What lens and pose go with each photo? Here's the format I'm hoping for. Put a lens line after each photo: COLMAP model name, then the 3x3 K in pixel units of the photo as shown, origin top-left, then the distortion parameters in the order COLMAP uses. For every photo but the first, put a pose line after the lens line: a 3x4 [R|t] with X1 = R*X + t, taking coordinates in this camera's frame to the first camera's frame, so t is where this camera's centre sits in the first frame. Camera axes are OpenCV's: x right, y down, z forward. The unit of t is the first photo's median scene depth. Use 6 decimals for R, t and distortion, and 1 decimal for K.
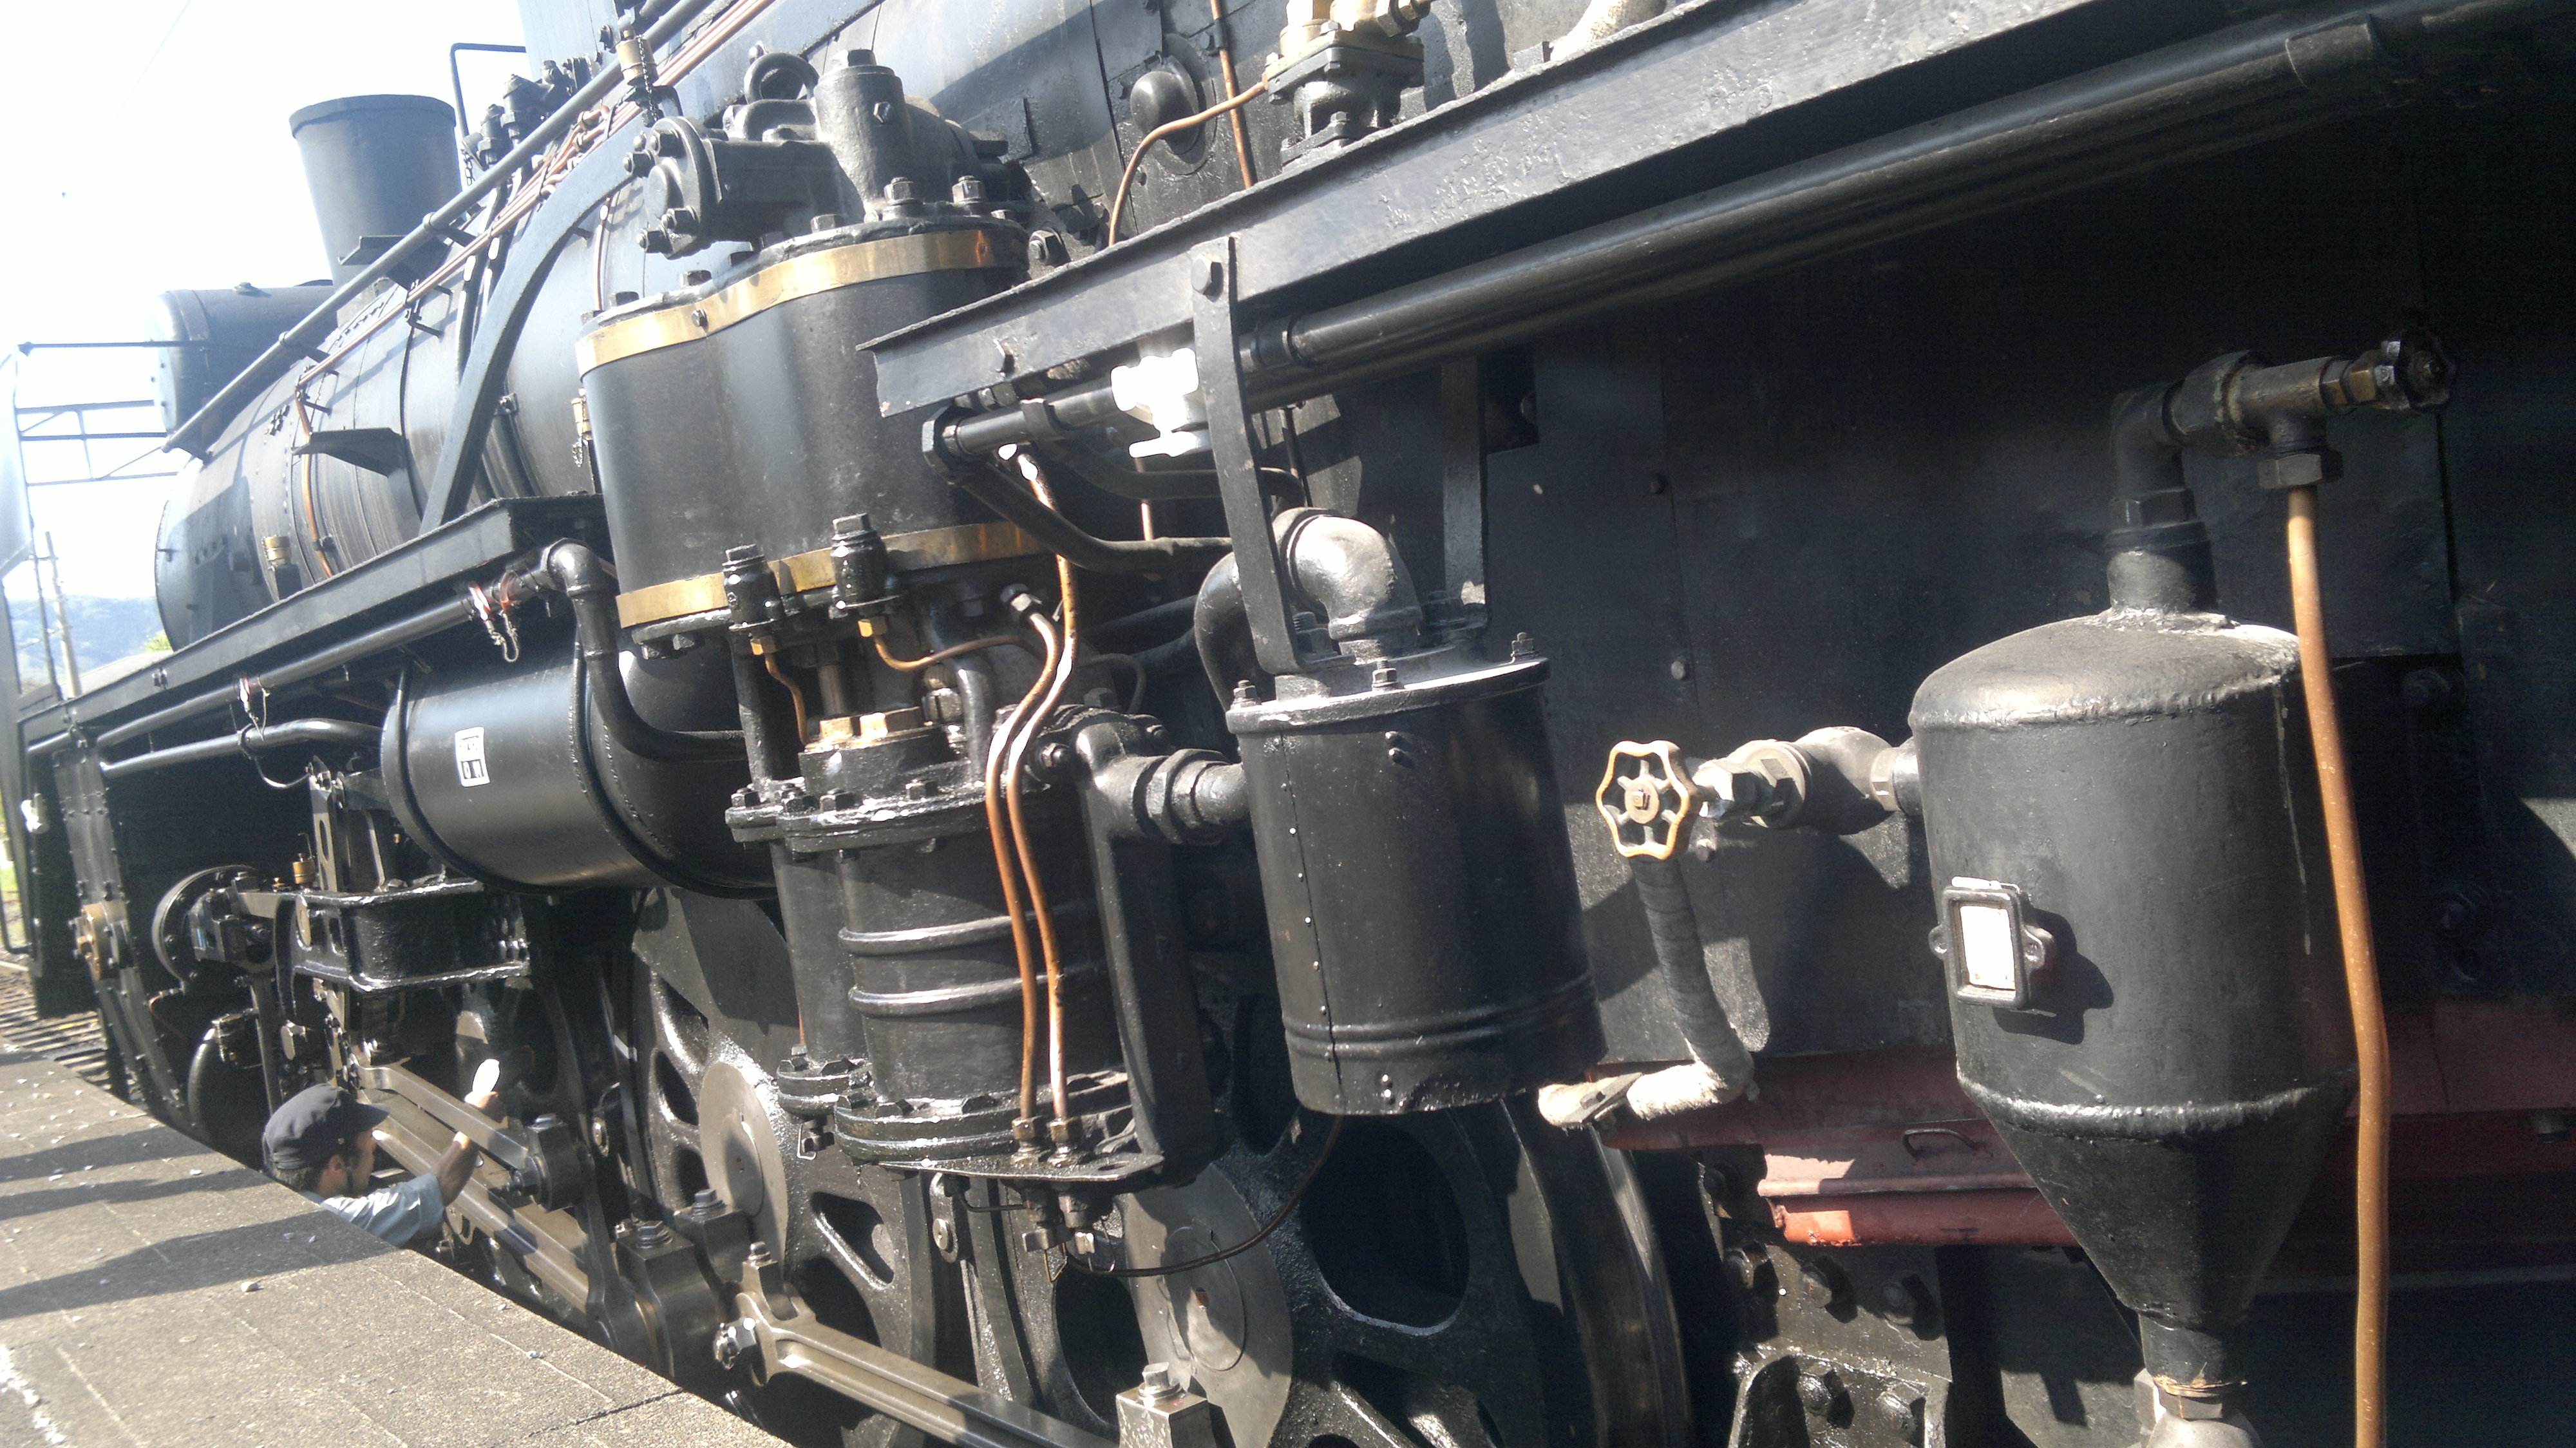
lens RADIAL K [[2227.2, 0, 1286.0], [0, 2227.2, 722.2], [0, 0, 1]] dist [0.040768, -0.060464]
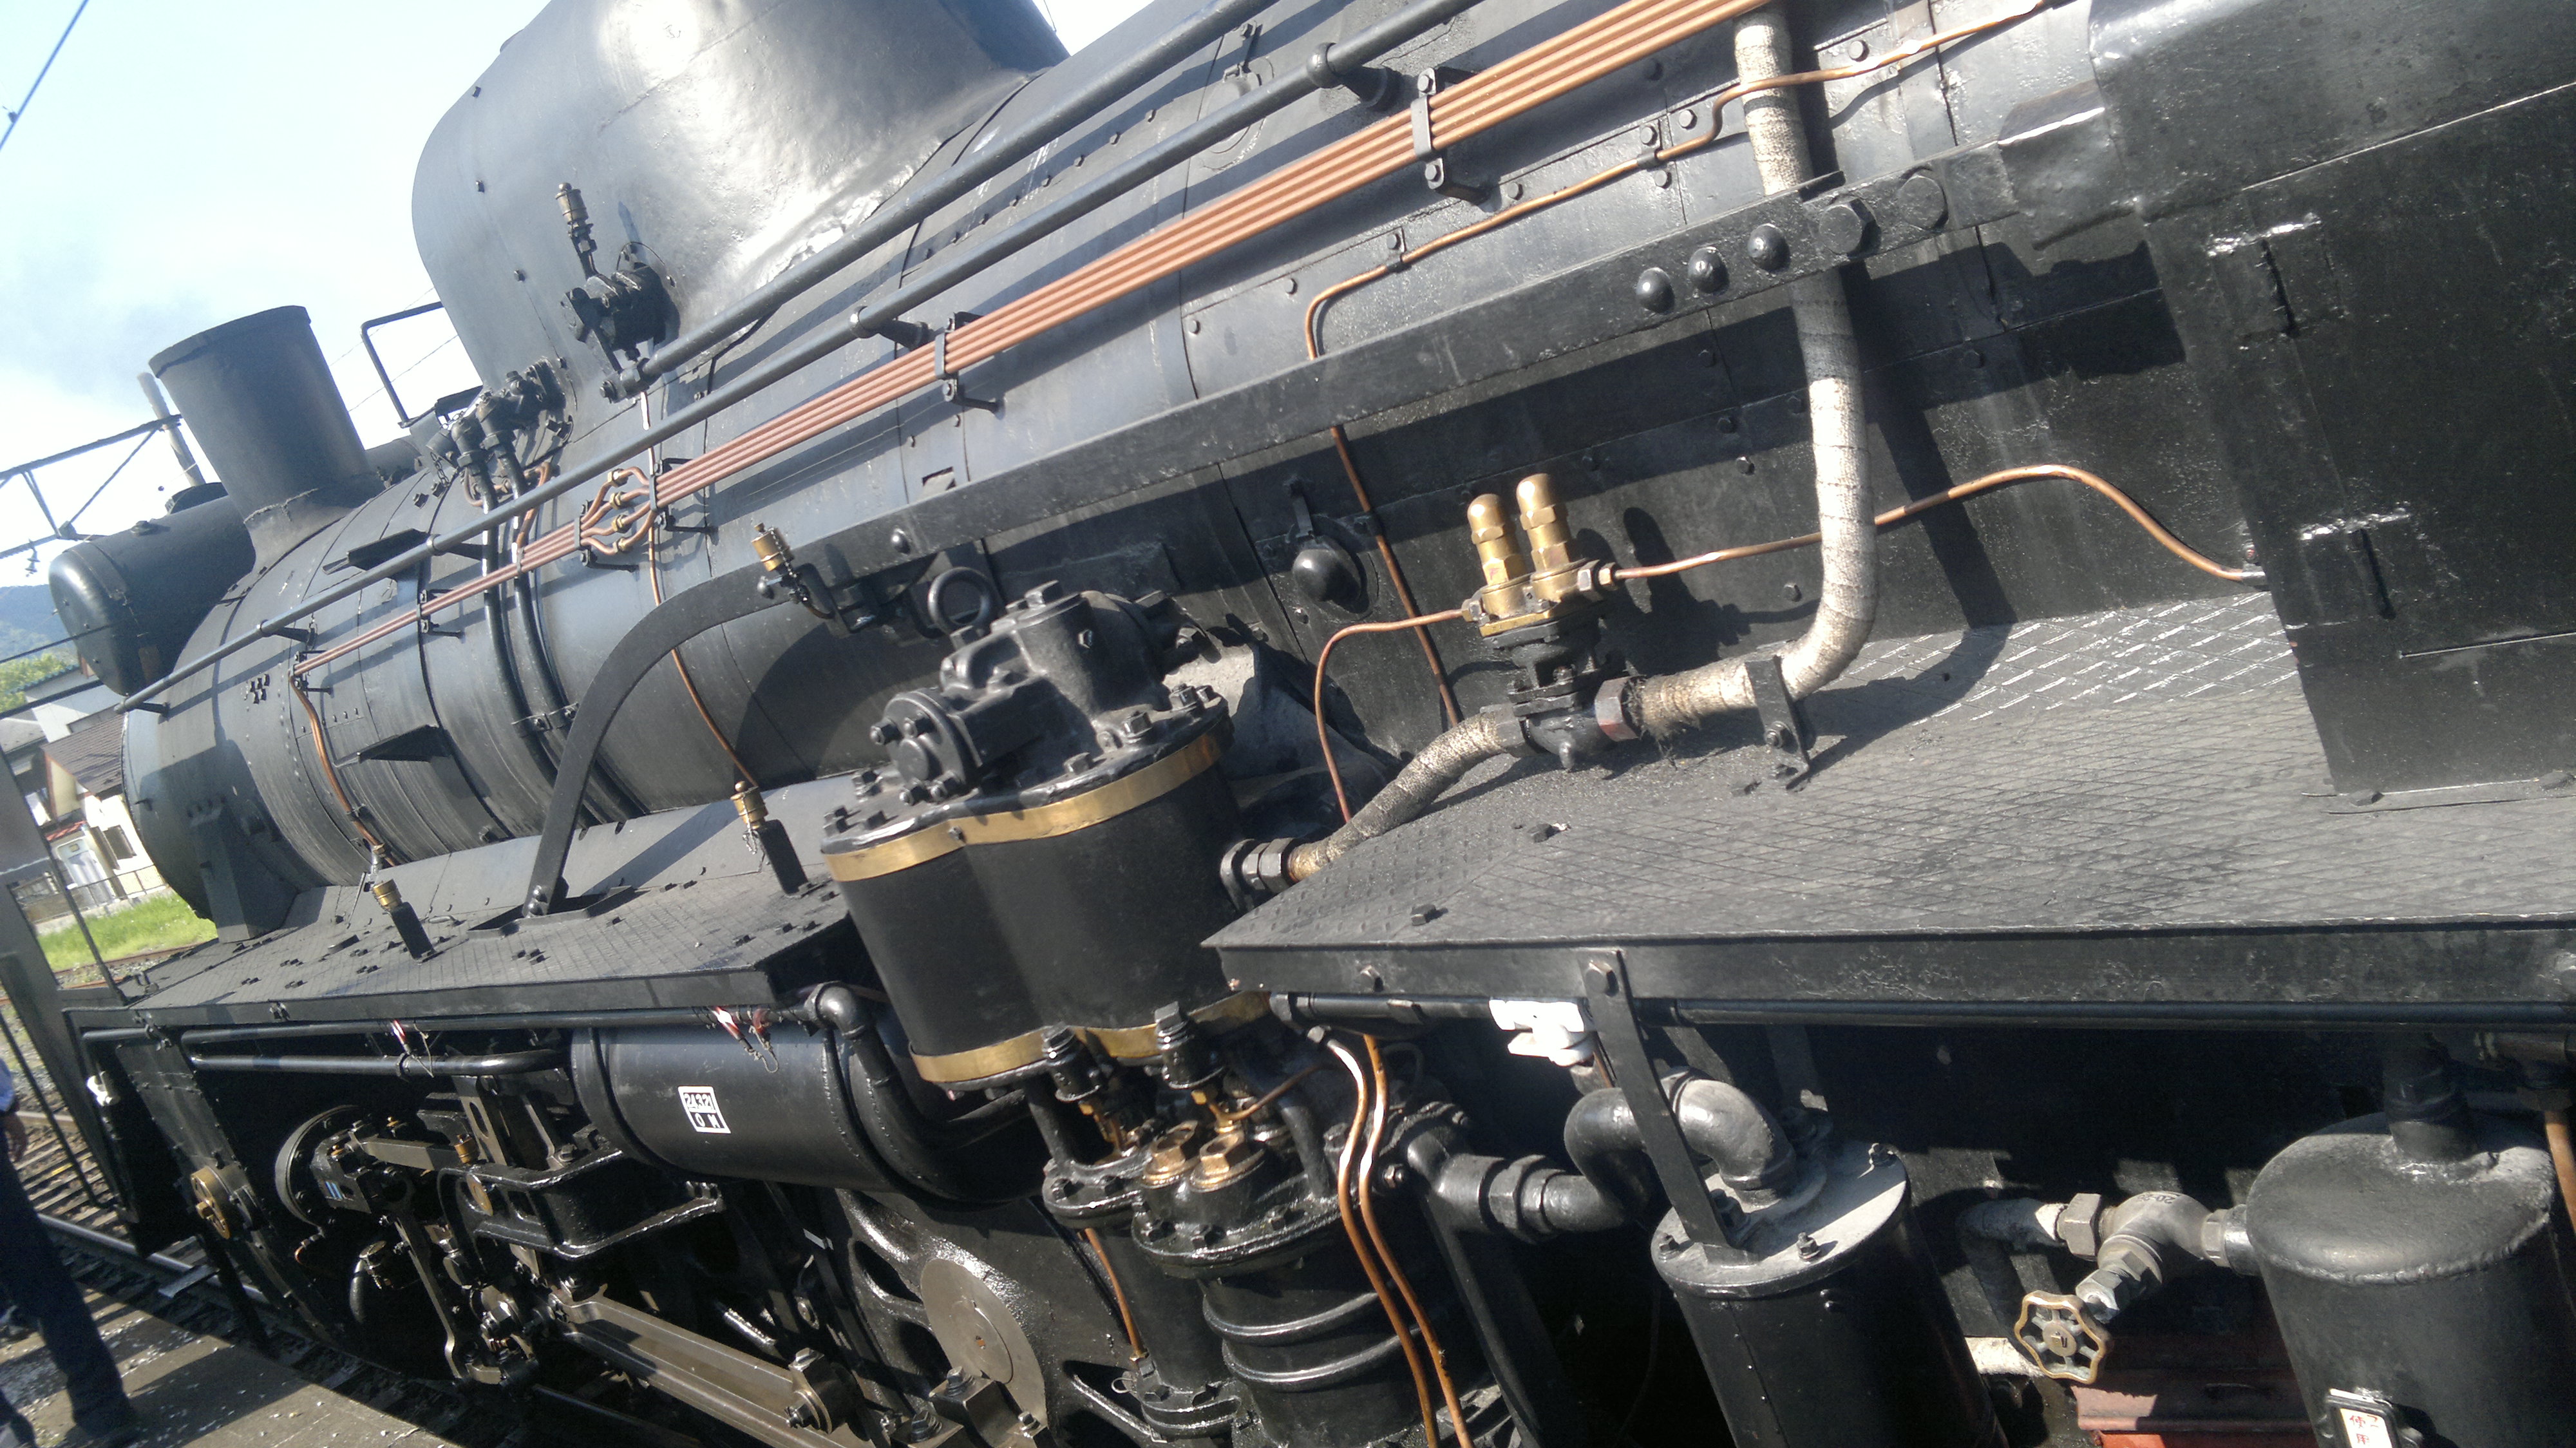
lens RADIAL K [[2227.2, 0, 1283.9], [0, 2227.2, 724.5], [0, 0, 1]] dist [0.040768, -0.060464]
pose [[0.968482, -0.242576, 0.056566, -0.158463], [0.234639, 0.964692, 0.119641, -0.344218], [-0.083591, -0.102597, 0.991205, -0.127956]]
